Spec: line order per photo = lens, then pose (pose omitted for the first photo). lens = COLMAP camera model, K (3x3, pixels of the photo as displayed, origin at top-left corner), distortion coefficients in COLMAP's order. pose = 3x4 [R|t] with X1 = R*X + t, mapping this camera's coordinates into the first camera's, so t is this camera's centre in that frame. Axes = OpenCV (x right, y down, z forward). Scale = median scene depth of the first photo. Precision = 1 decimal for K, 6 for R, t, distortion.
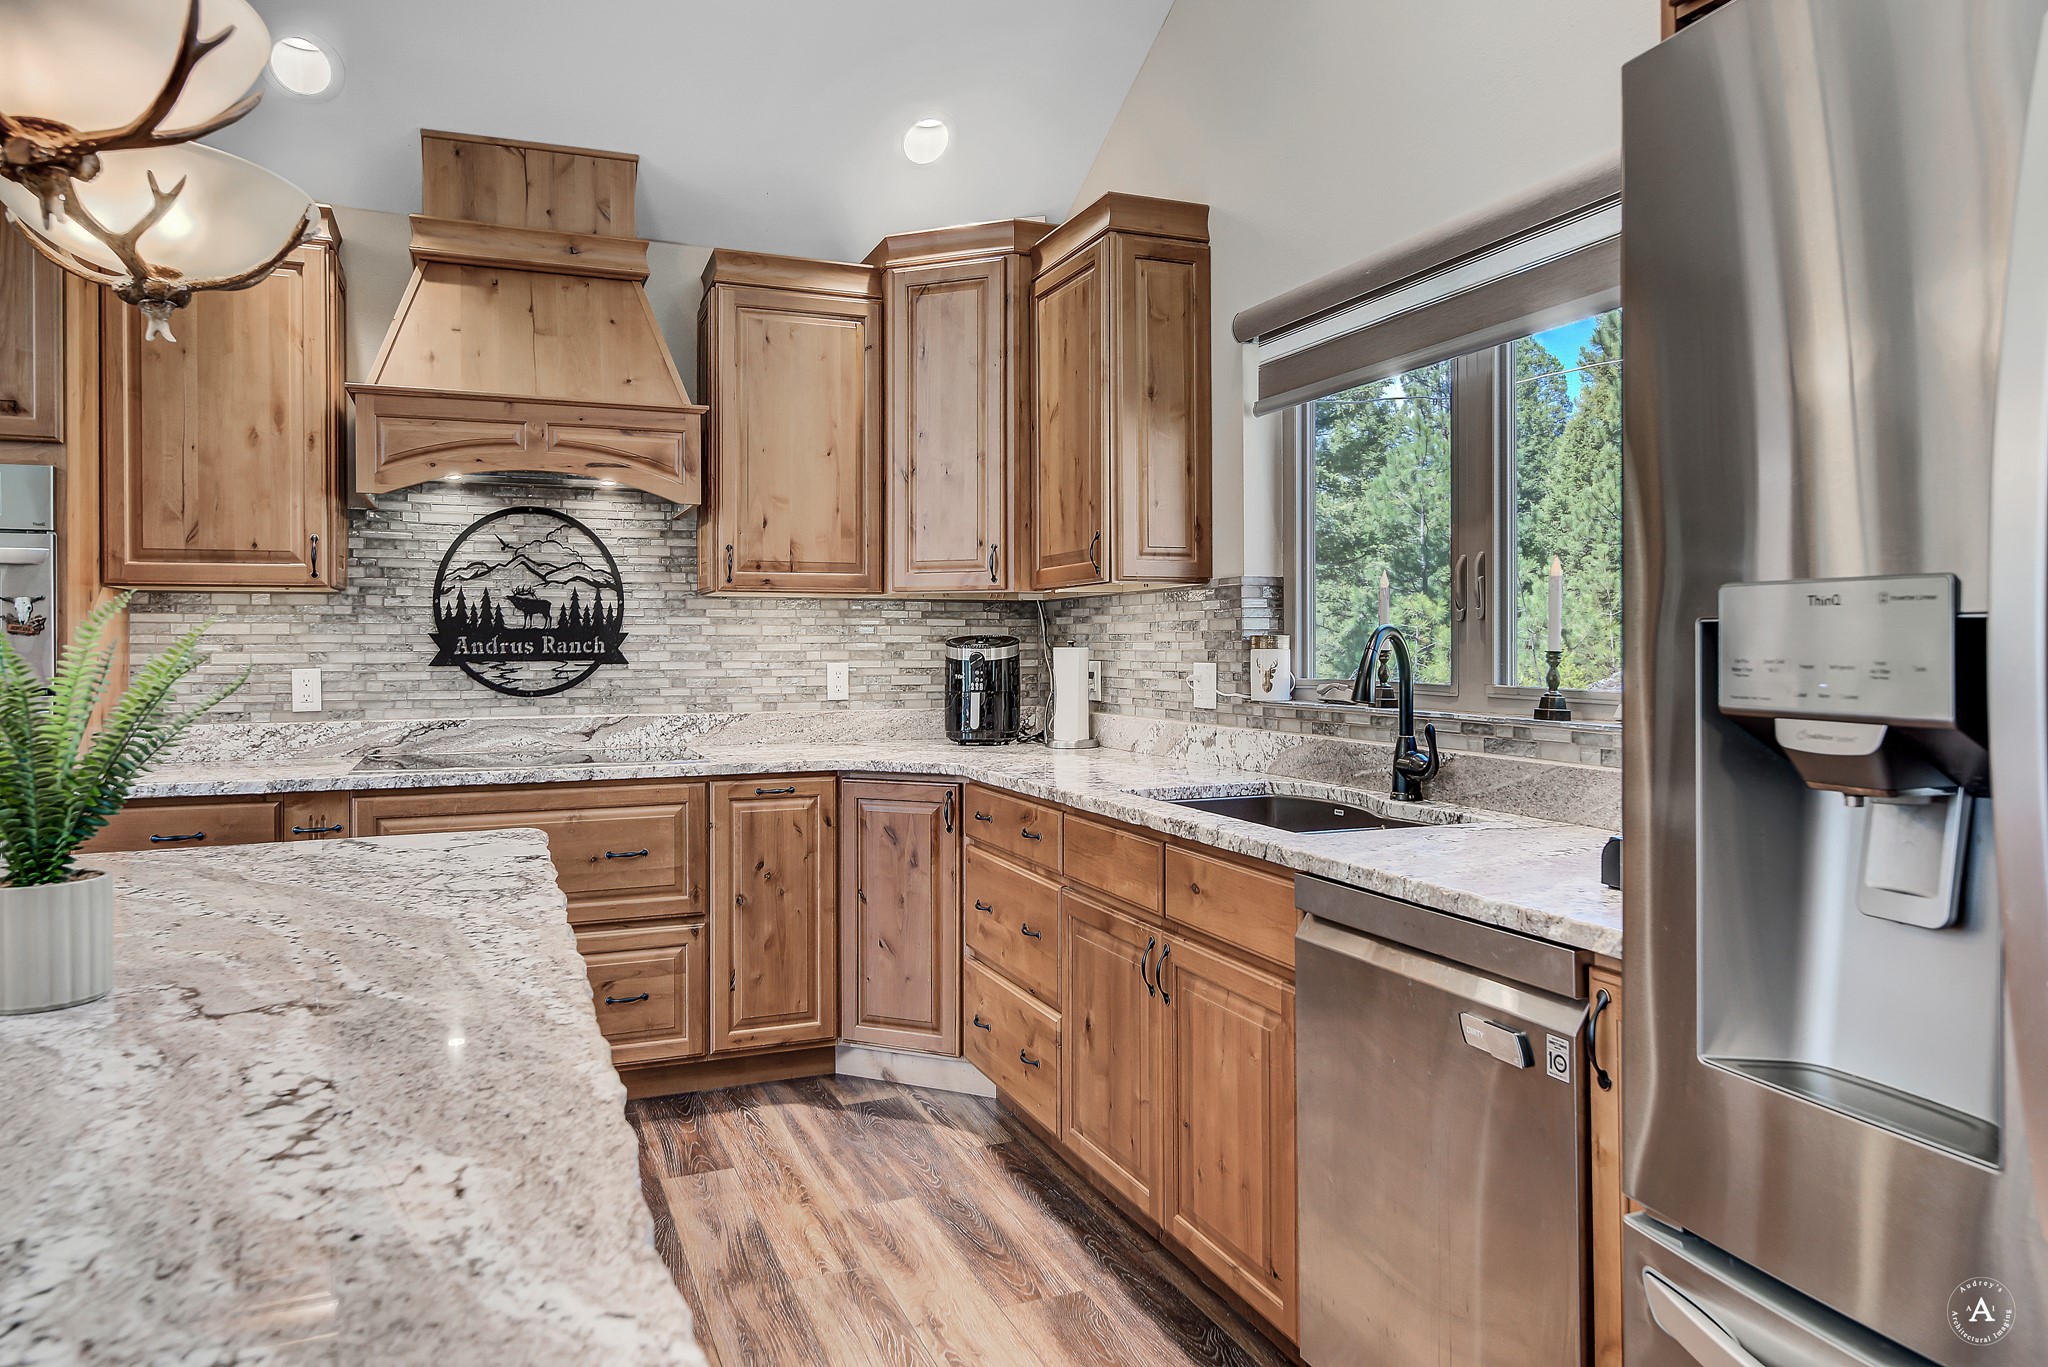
lens RADIAL K [[1301.4, 0, 1031.2], [0, 1301.4, 645.0], [0, 0, 1]] dist [0.009226, 0.002700]
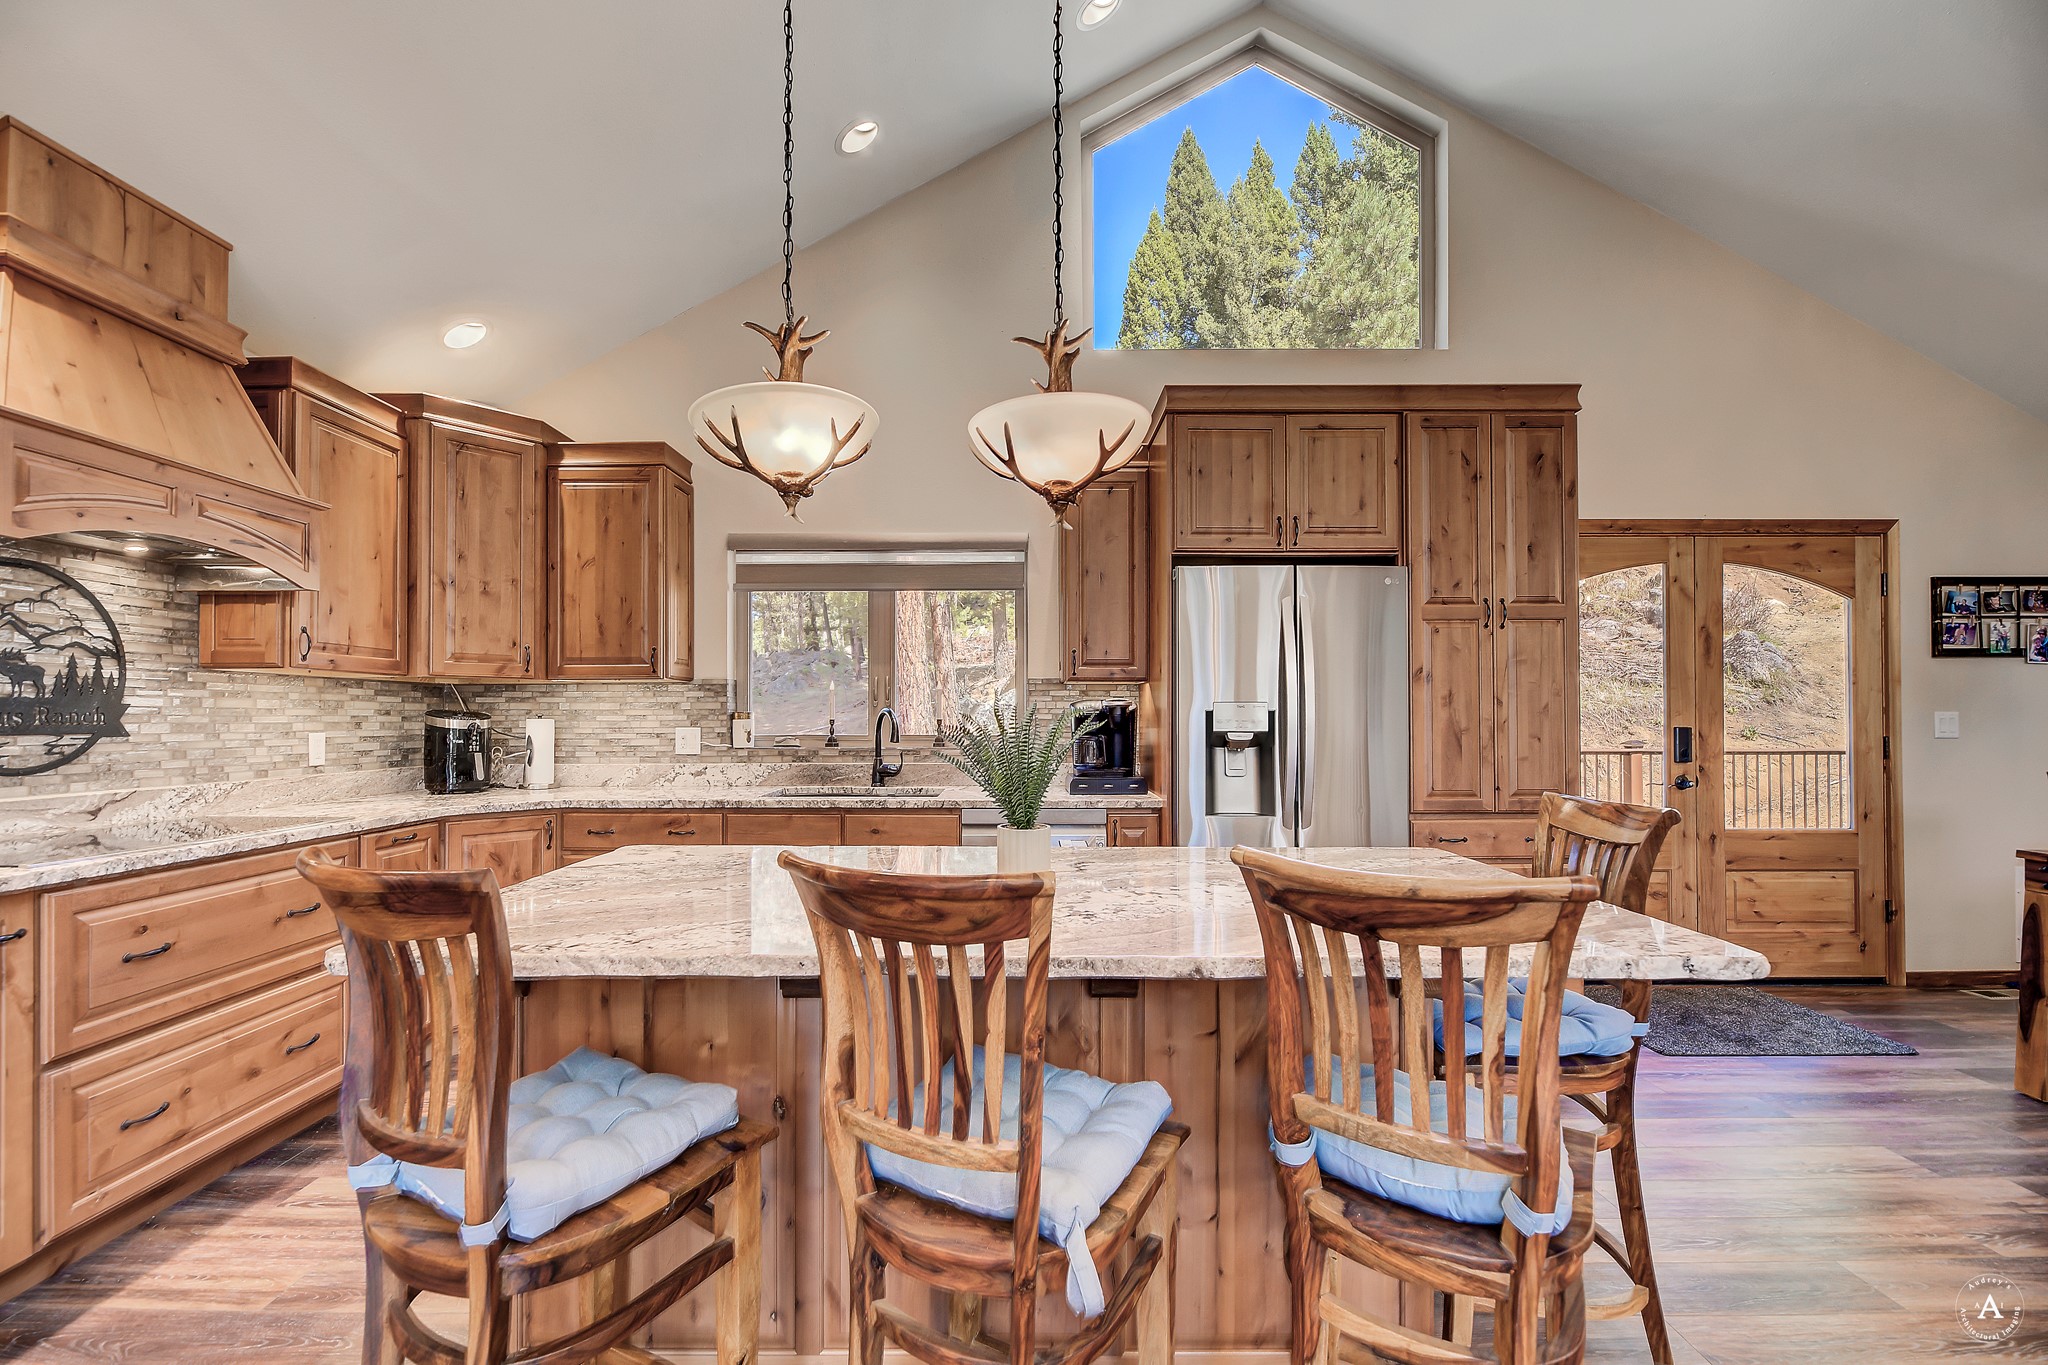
lens RADIAL K [[852.6, 0, 1012.9], [0, 852.6, 705.5], [0, 0, 1]] dist [0.007582, -0.000032]
pose [[0.387593, 0.014198, 0.921721, -0.698806], [0.001491, 0.999870, -0.016029, 0.002990], [-0.921829, 0.007587, 0.387522, 0.167084]]
